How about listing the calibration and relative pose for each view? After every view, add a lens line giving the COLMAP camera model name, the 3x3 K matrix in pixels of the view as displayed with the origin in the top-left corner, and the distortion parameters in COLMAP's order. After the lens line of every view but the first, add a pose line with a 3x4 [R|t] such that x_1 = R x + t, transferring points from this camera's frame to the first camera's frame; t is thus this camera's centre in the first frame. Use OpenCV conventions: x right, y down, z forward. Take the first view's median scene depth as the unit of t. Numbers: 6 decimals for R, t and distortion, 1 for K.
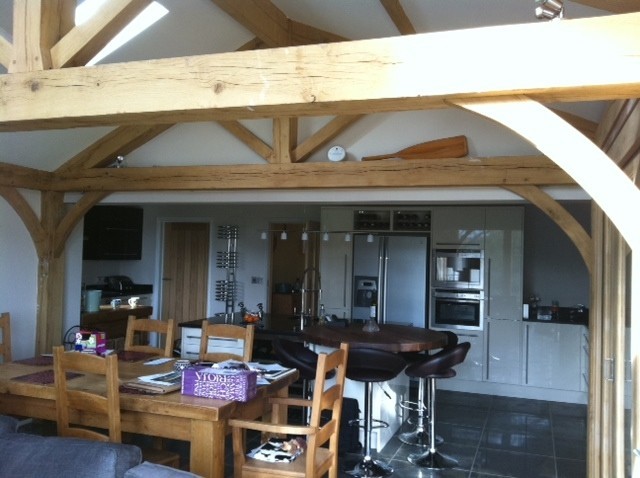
lens RADIAL K [[603.3, 0, 319.1], [0, 603.3, 240.4], [0, 0, 1]] dist [0.072162, 0.000000]
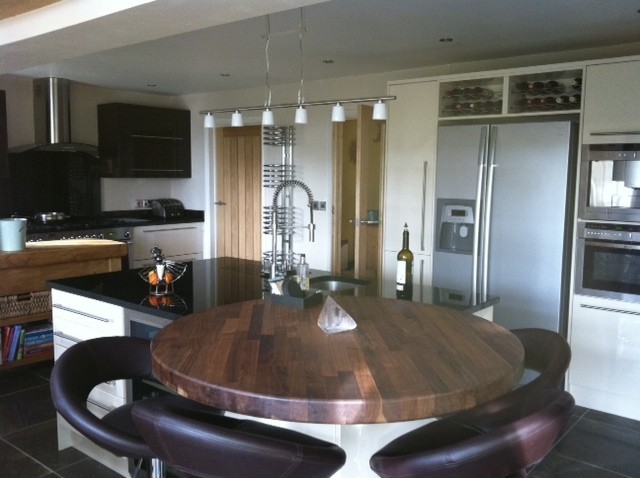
lens RADIAL K [[603.3, 0, 322.1], [0, 603.3, 236.3], [0, 0, 1]] dist [0.072162, 0.000000]
pose [[0.949456, 0.019678, -0.313282, 0.137312], [0.016875, 0.993390, 0.113540, 0.027384], [0.313446, -0.113088, 0.942848, 0.417743]]
